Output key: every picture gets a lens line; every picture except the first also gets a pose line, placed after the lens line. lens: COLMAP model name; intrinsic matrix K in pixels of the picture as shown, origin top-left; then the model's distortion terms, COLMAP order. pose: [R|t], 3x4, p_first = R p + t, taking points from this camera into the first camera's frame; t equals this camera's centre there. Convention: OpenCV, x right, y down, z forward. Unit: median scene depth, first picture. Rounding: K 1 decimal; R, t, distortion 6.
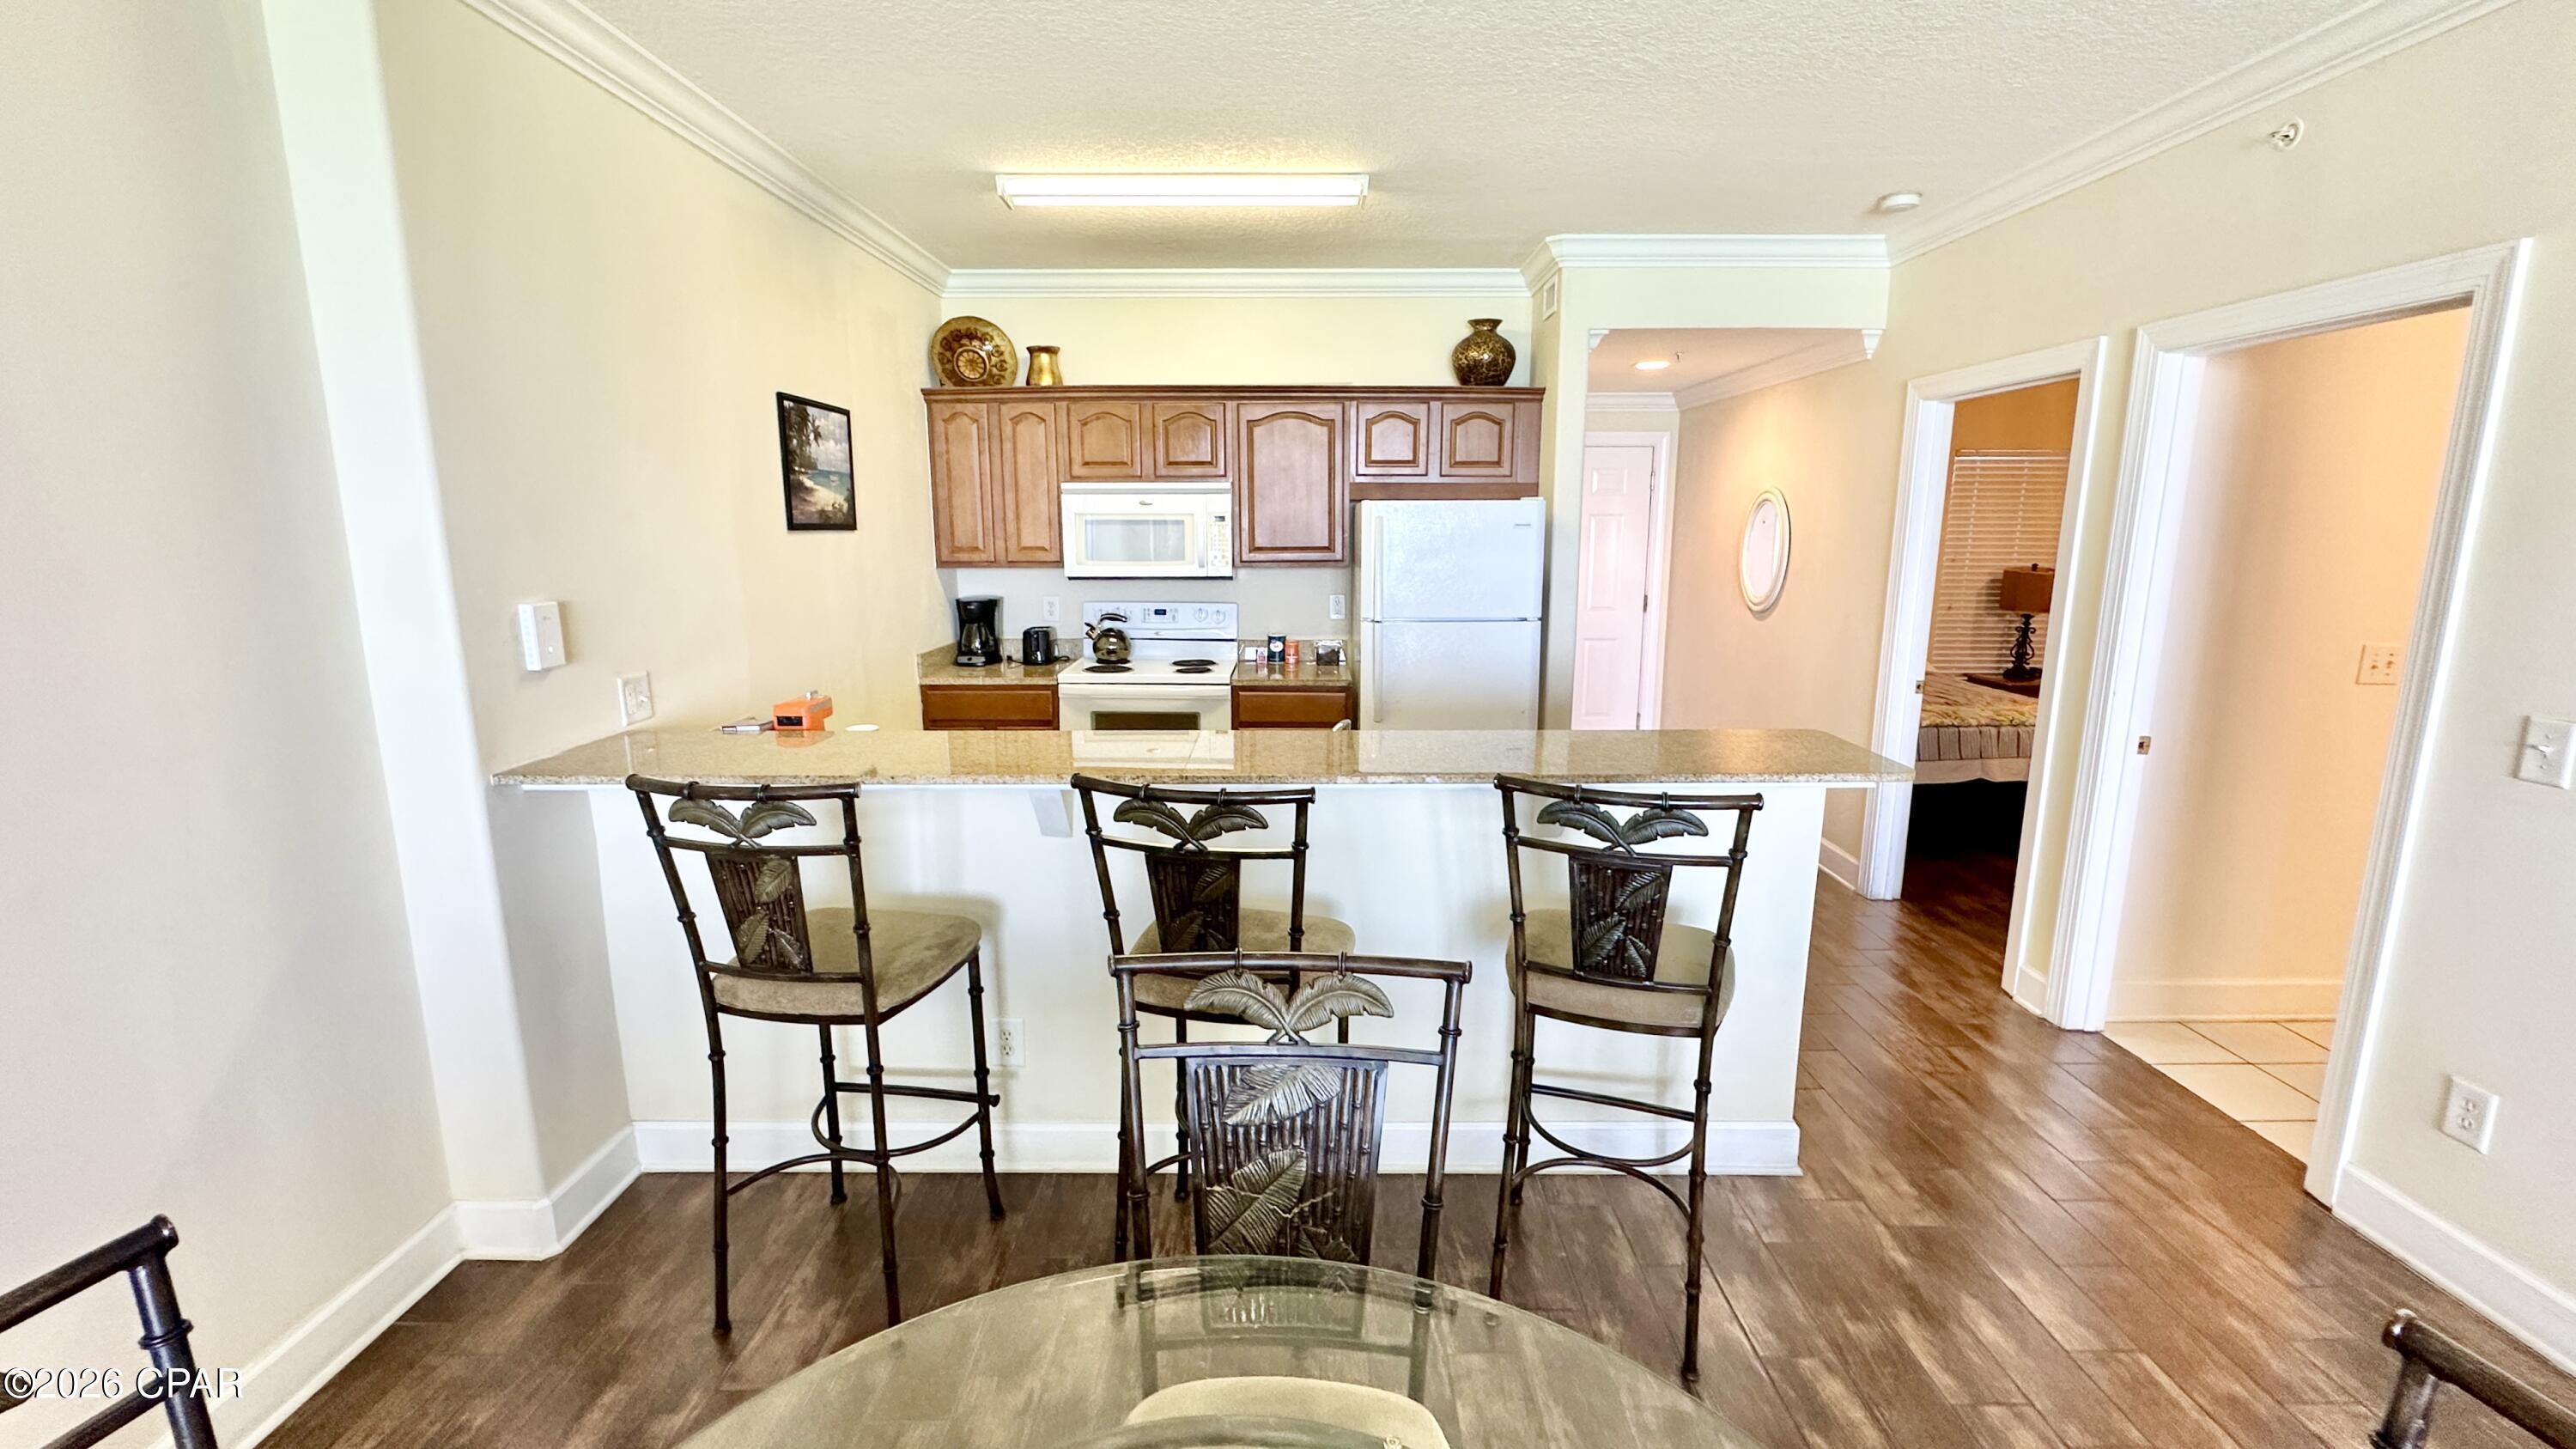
lens RADIAL K [[1033.0, 0, 1285.8], [0, 1033.0, 733.0], [0, 0, 1]] dist [-0.003699, 0.000823]
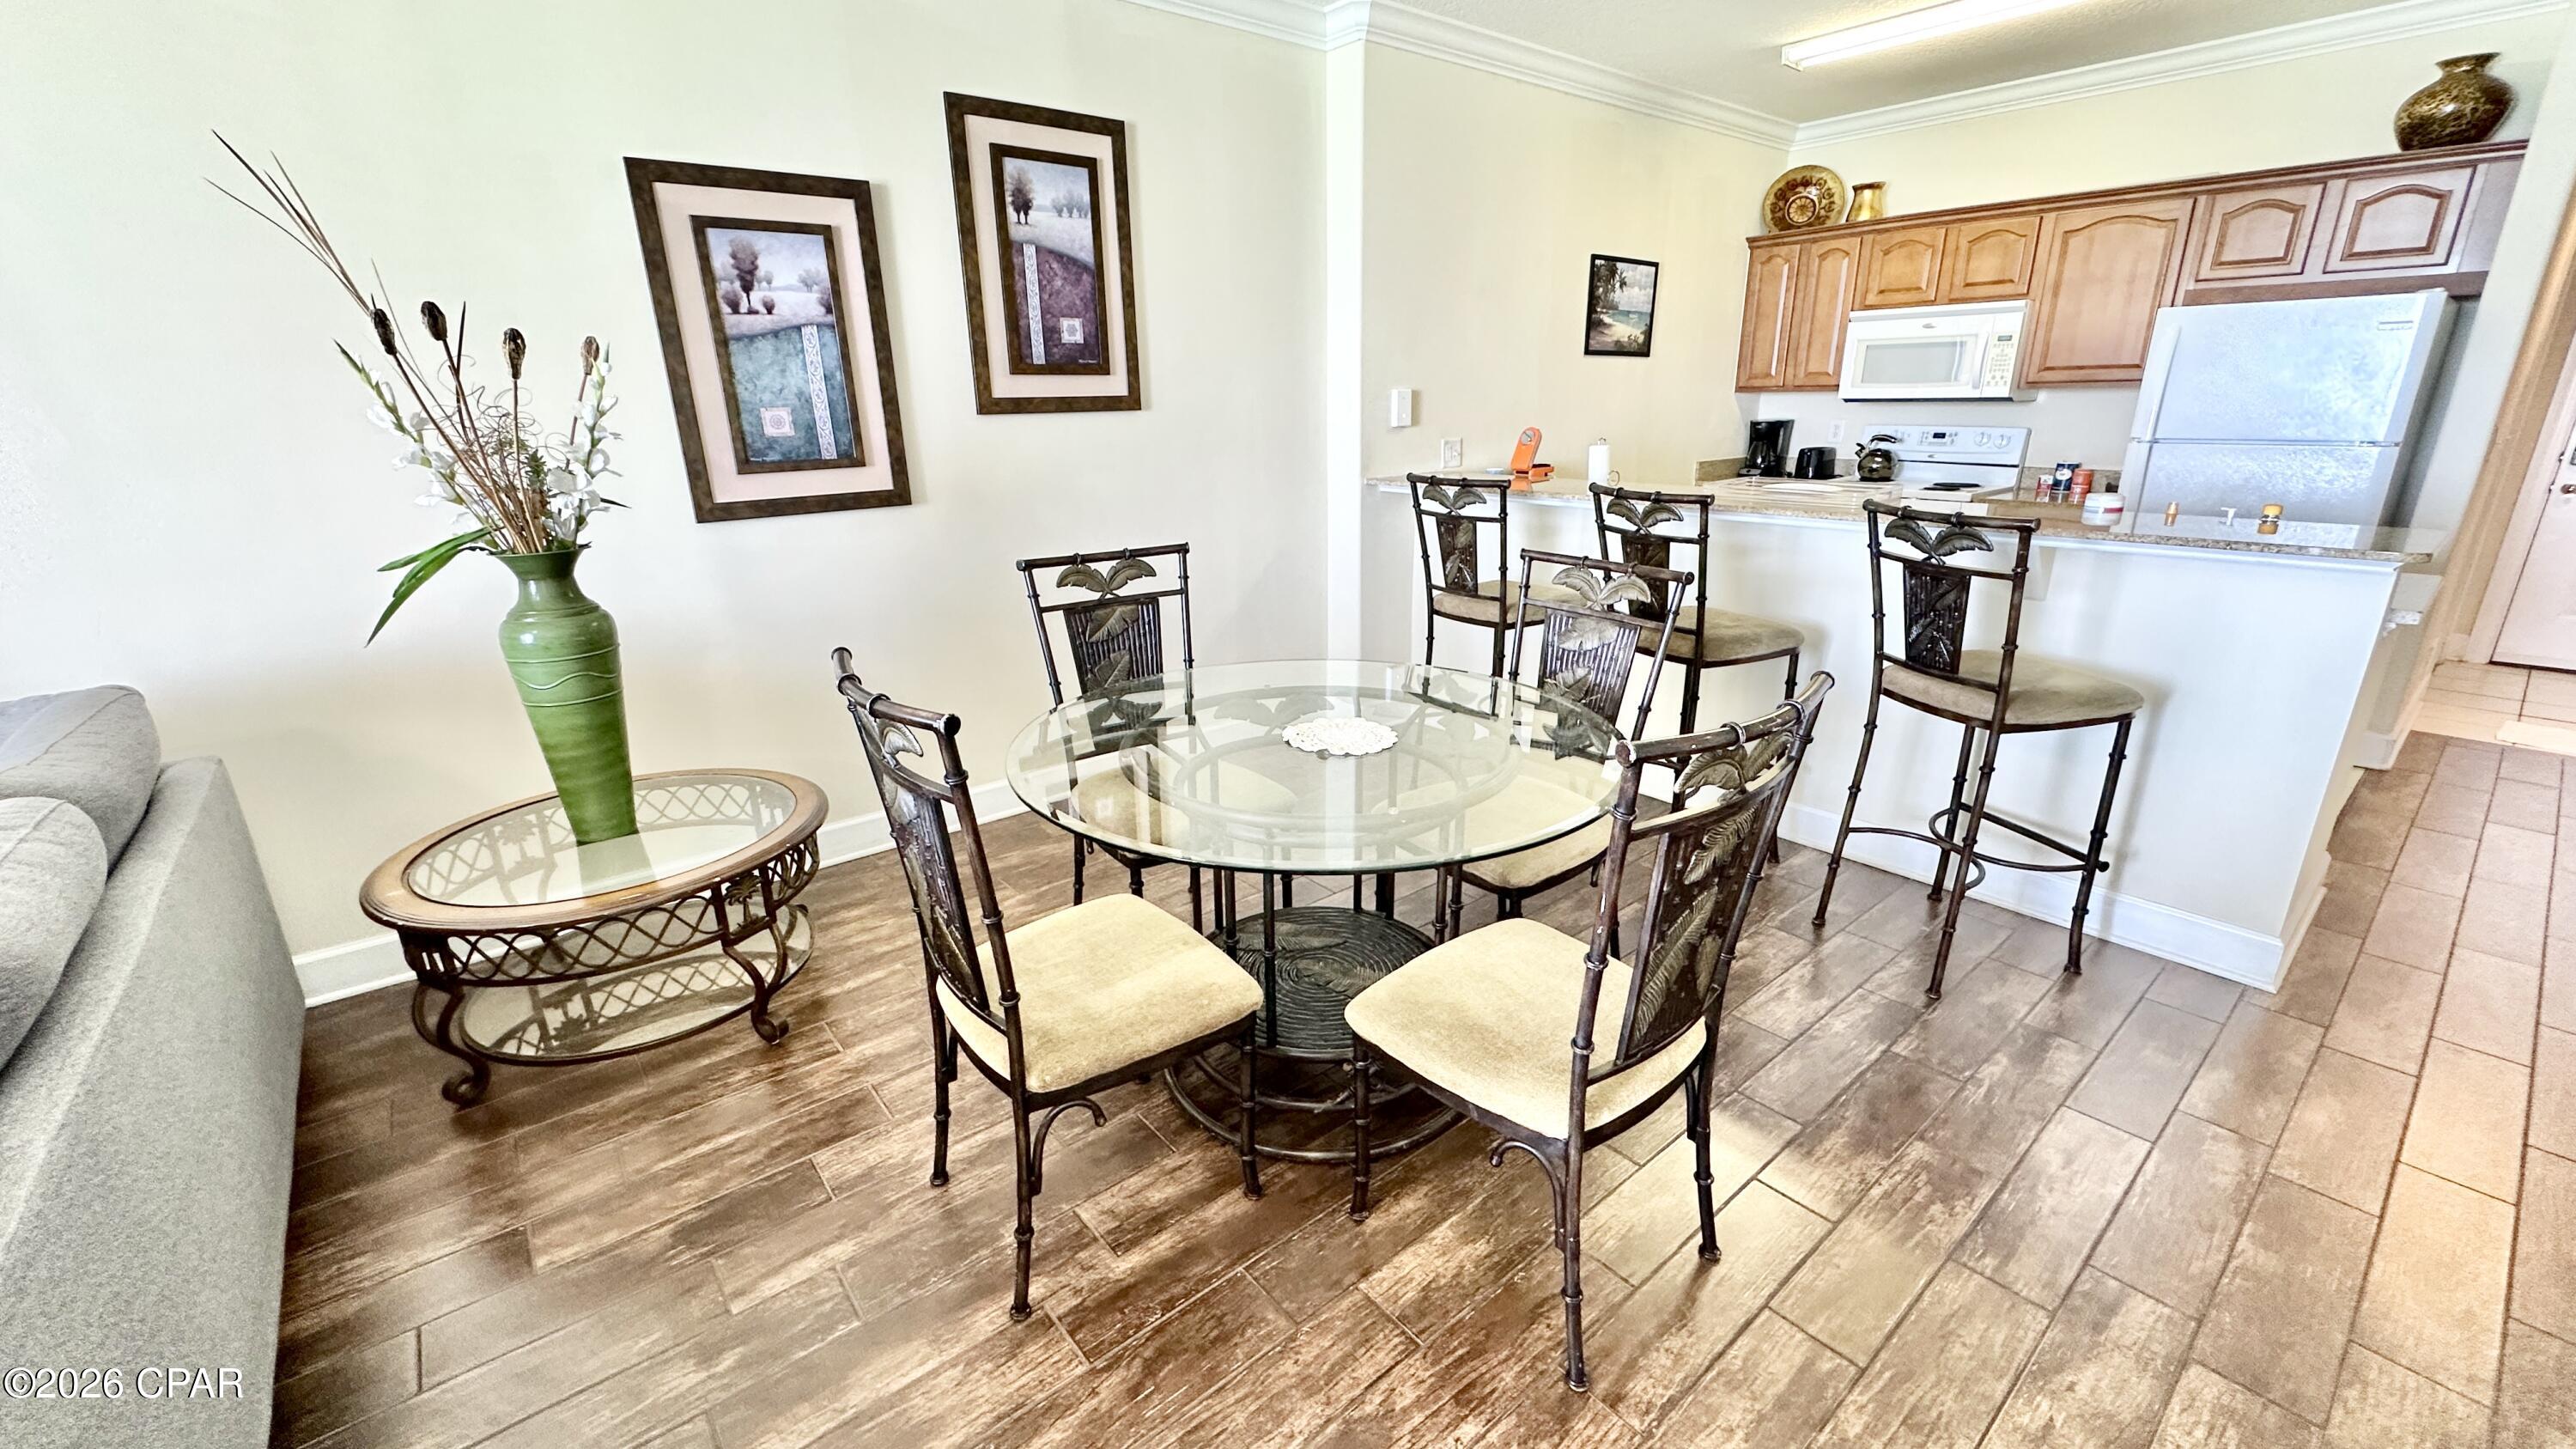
lens RADIAL K [[1033.0, 0, 1295.6], [0, 1033.0, 722.8], [0, 0, 1]] dist [-0.003699, 0.000823]
pose [[0.636412, 0.226497, -0.737346, 0.321906], [-0.139537, 0.973951, 0.178740, 0.074826], [0.758623, -0.010865, 0.651439, -0.183491]]
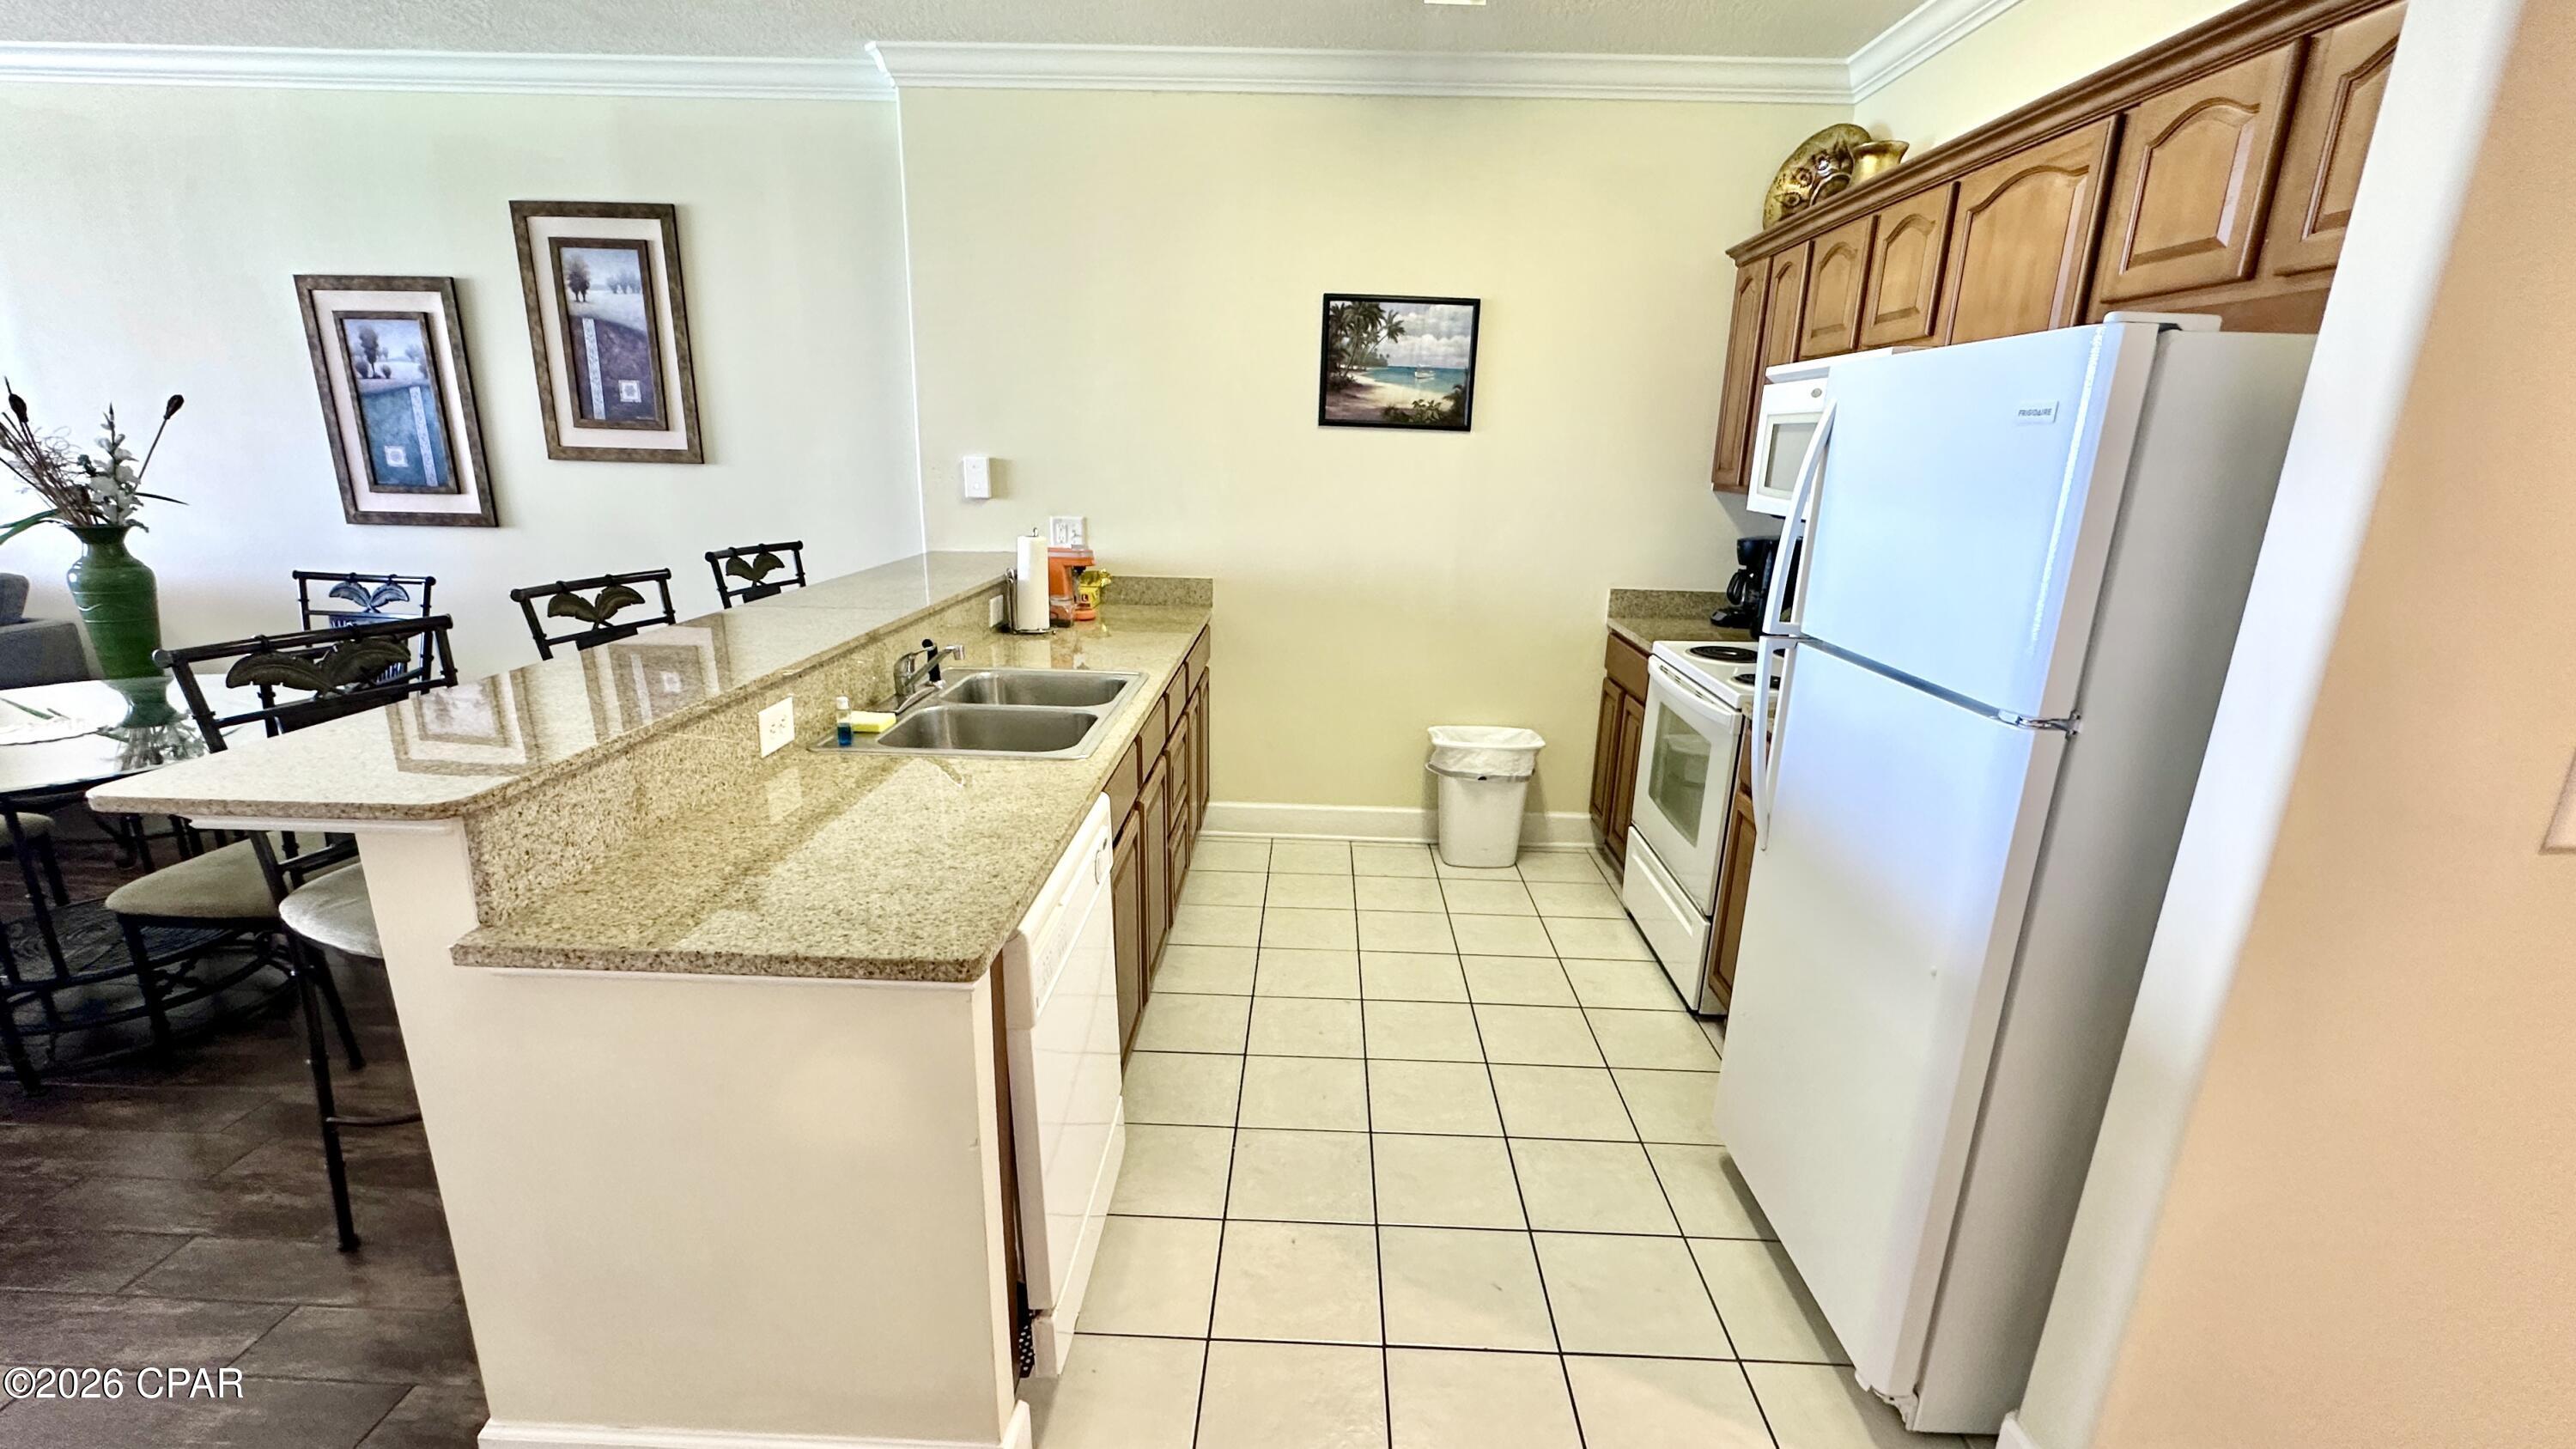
lens RADIAL K [[1118.8, 0, 1296.3], [0, 1118.8, 746.0], [0, 0, 1]] dist [-0.001537, 0.000245]
pose [[-0.036555, 0.264710, -0.963635, 0.541568], [-0.226038, 0.937098, 0.265995, -0.137327], [0.973432, 0.227542, 0.025579, 0.746336]]
